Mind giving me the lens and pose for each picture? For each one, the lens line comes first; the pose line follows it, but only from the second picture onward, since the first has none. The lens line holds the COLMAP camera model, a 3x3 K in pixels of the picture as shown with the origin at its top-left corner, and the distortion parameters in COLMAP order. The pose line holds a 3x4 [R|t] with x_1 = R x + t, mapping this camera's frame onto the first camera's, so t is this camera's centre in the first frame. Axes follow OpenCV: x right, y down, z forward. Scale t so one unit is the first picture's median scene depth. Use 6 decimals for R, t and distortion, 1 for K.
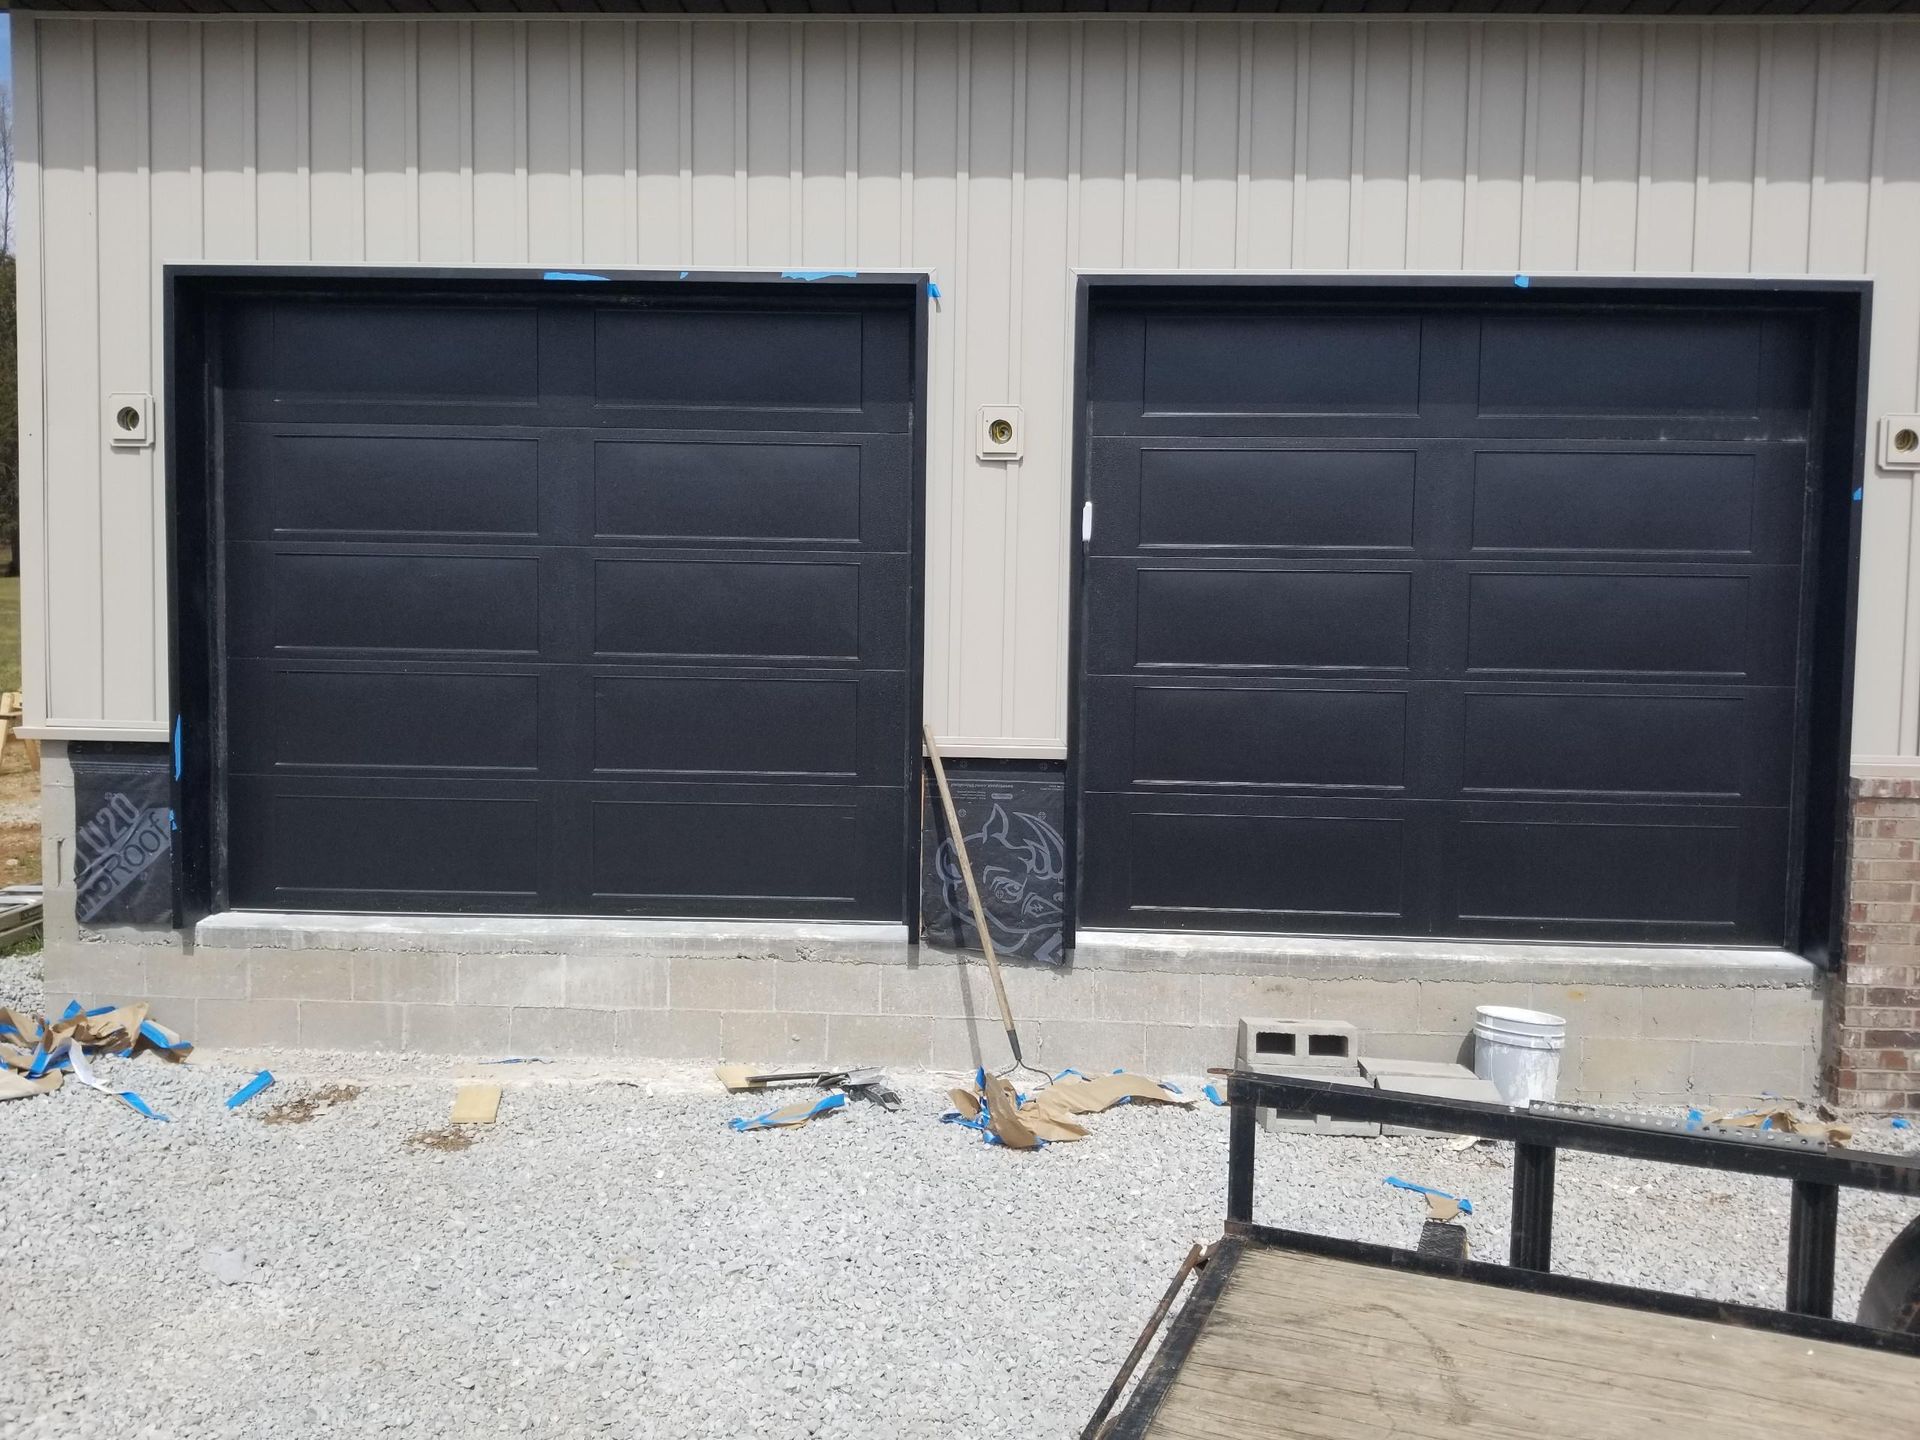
lens RADIAL K [[1610.9, 0, 969.6], [0, 1610.9, 721.3], [0, 0, 1]] dist [0.040766, -0.032091]
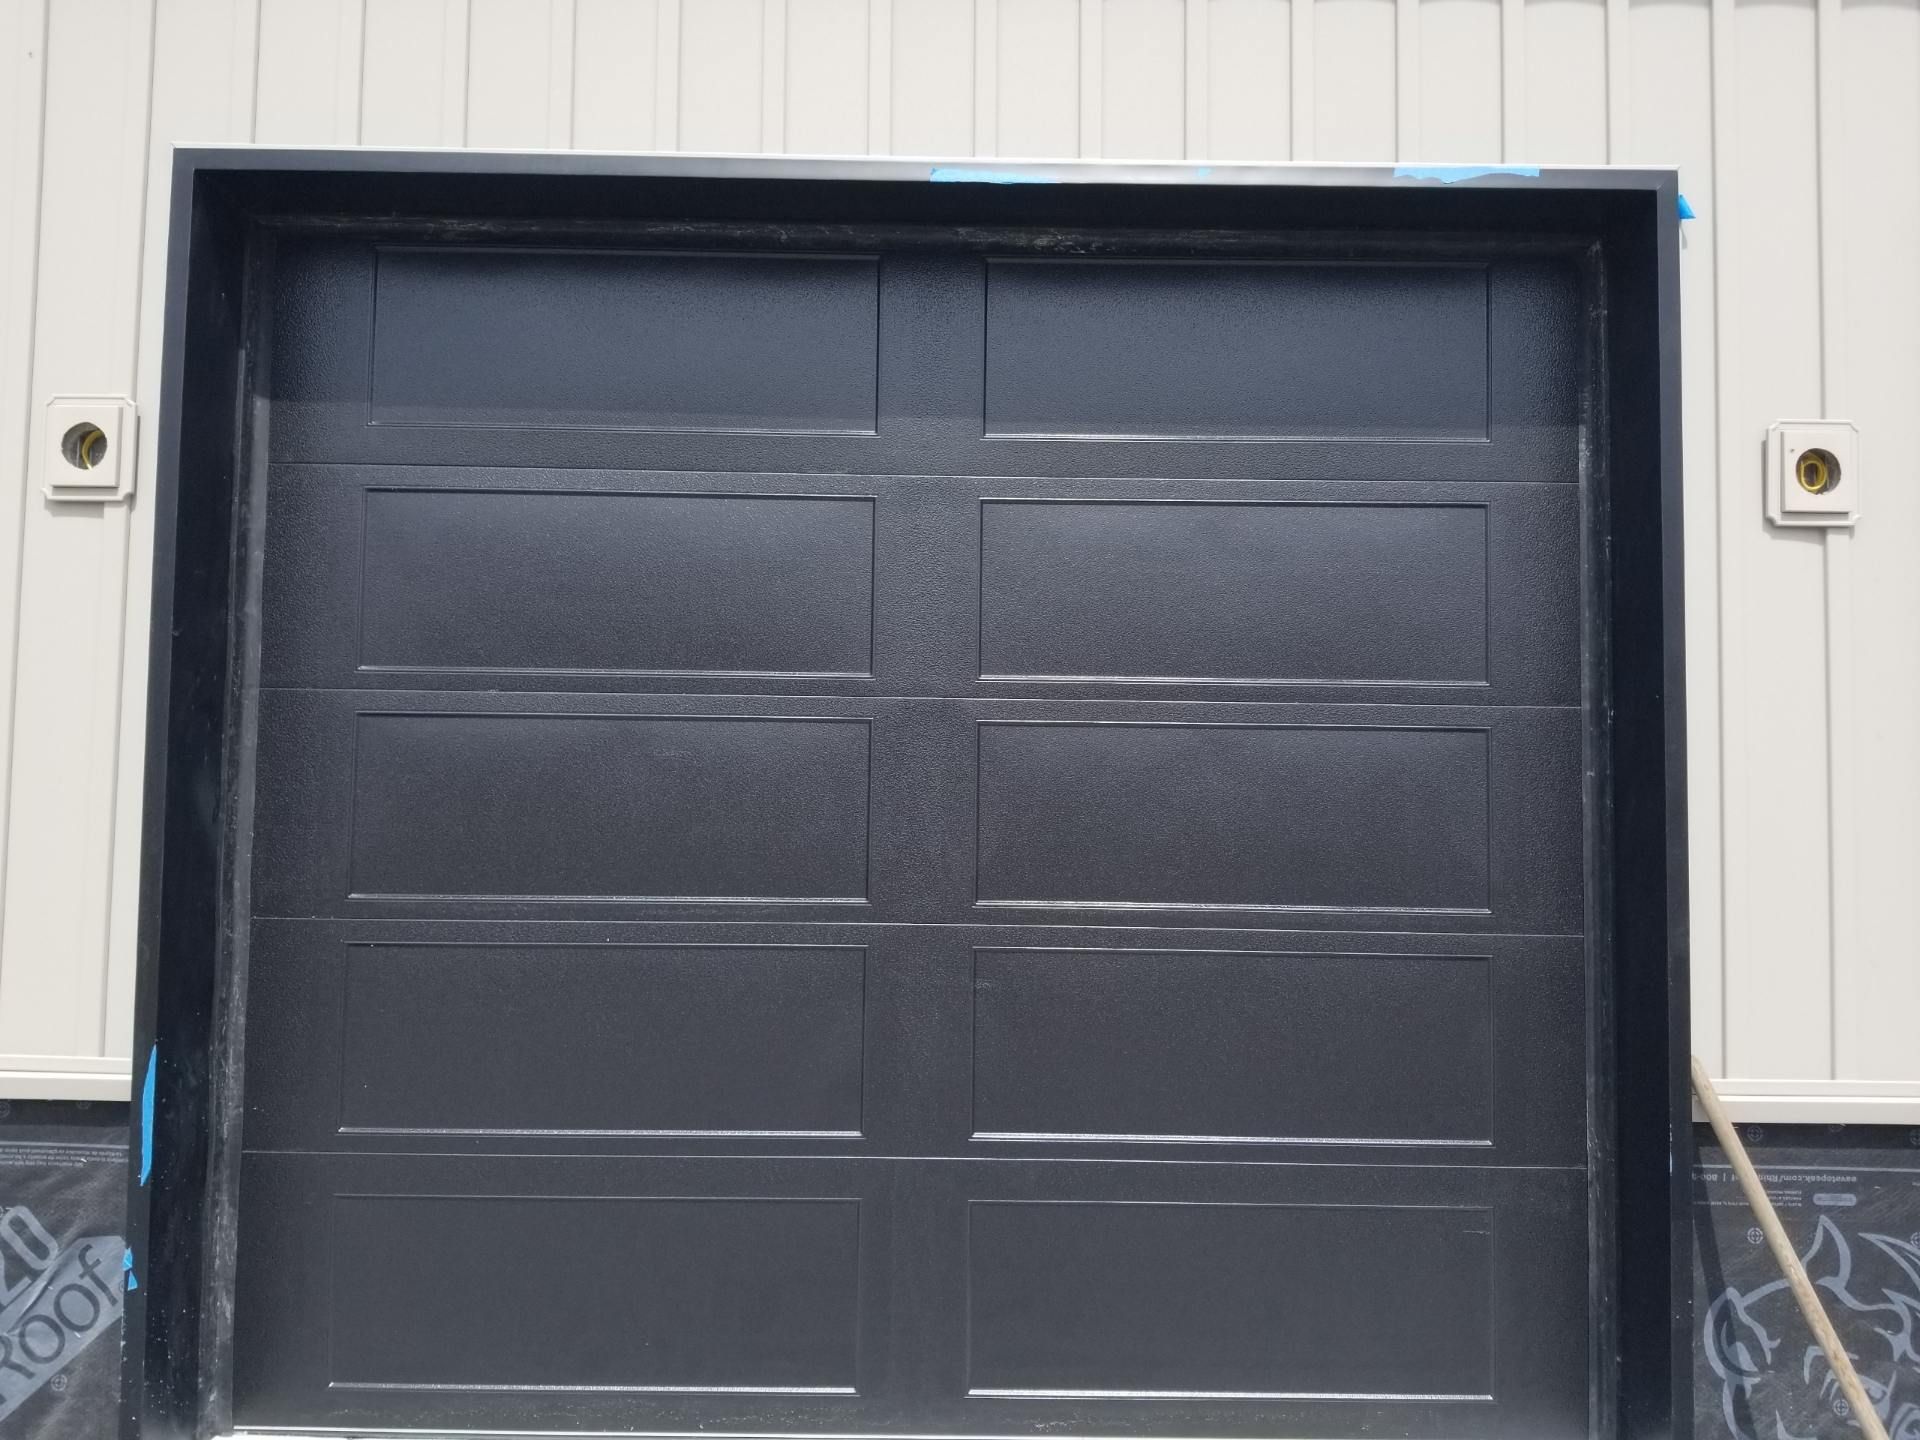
lens RADIAL K [[1610.9, 0, 955.9], [0, 1610.9, 714.6], [0, 0, 1]] dist [0.040766, -0.032091]
pose [[0.999201, 0.000136, 0.039956, -0.263923], [0.004334, 0.993725, -0.111764, -0.045622], [-0.039720, 0.111848, 0.992931, 0.491154]]
